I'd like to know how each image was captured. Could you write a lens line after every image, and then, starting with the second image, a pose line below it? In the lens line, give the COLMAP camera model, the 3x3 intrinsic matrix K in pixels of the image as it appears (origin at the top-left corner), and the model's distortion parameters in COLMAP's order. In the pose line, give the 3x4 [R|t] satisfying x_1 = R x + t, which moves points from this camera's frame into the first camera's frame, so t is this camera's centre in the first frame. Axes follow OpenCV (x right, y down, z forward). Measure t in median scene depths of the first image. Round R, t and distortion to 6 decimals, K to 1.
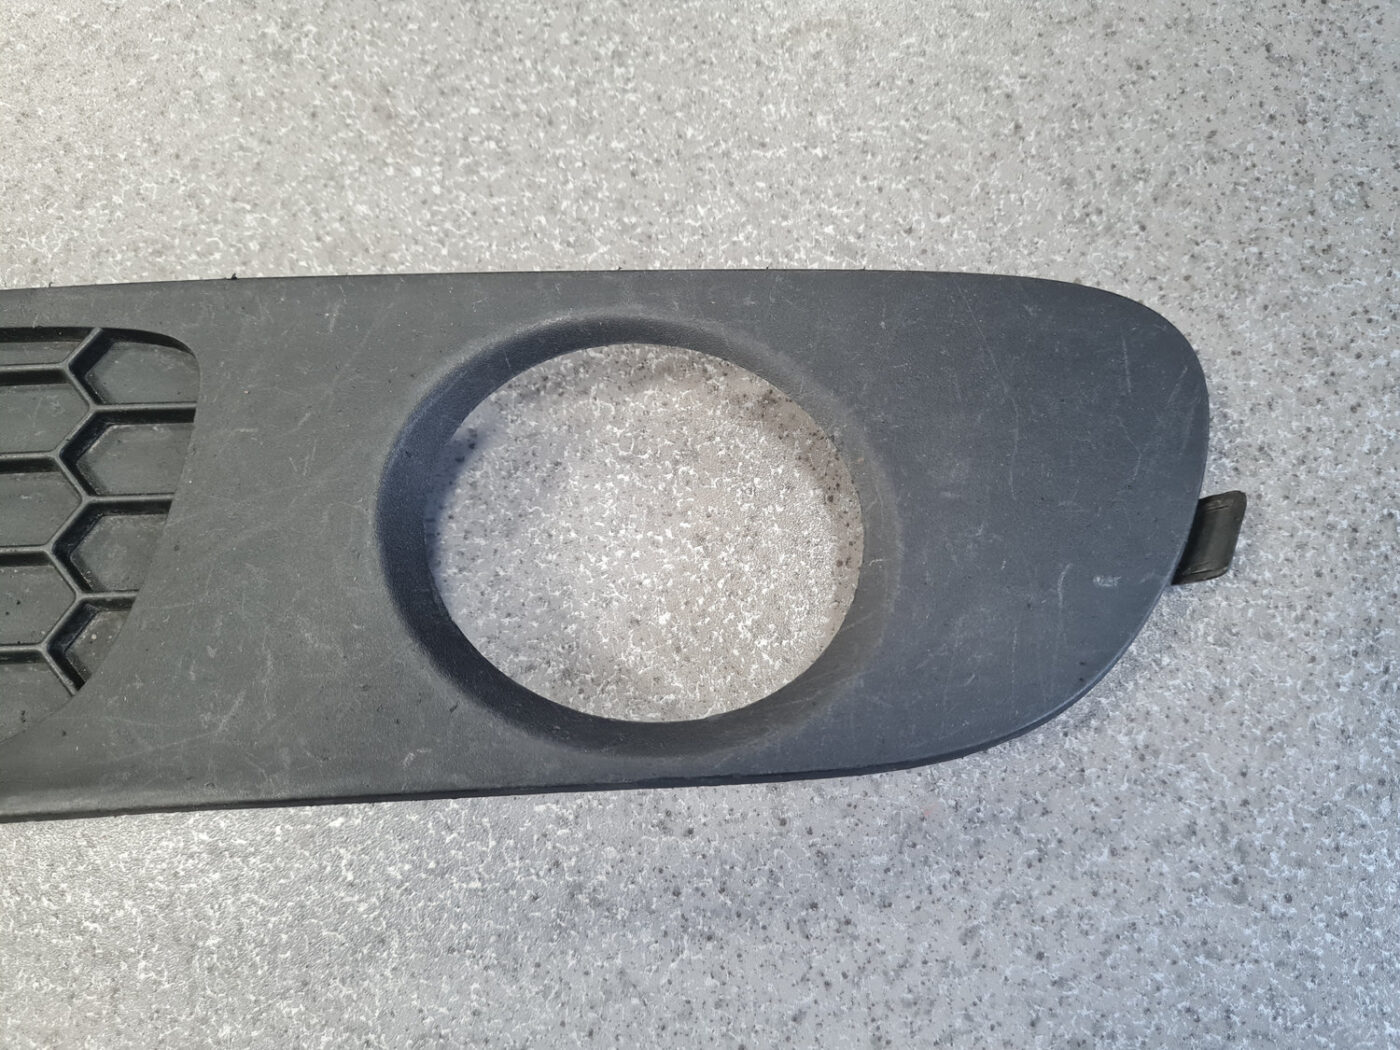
lens RADIAL K [[1087.0, 0, 698.5], [0, 1087.0, 525.6], [0, 0, 1]] dist [-0.009350, -0.010177]
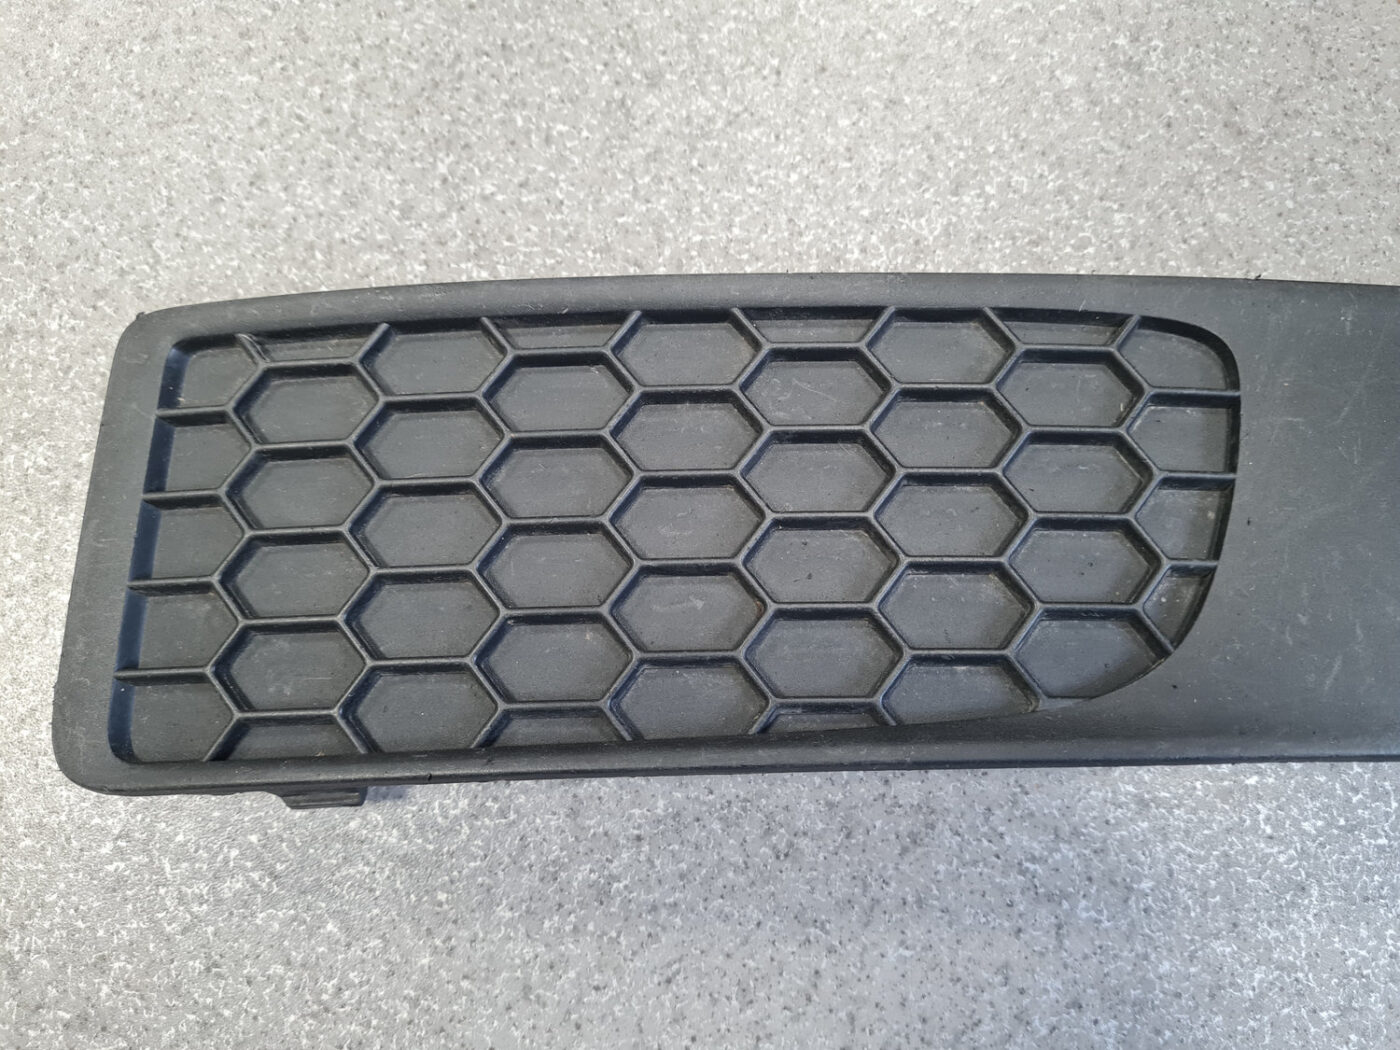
lens RADIAL K [[1087.0, 0, 696.1], [0, 1087.0, 520.8], [0, 0, 1]] dist [-0.009350, -0.010177]
pose [[0.997416, 0.057246, 0.043415, -0.874762], [-0.057500, 0.998335, 0.004621, 0.036512], [-0.043078, -0.007105, 0.999046, -0.058596]]
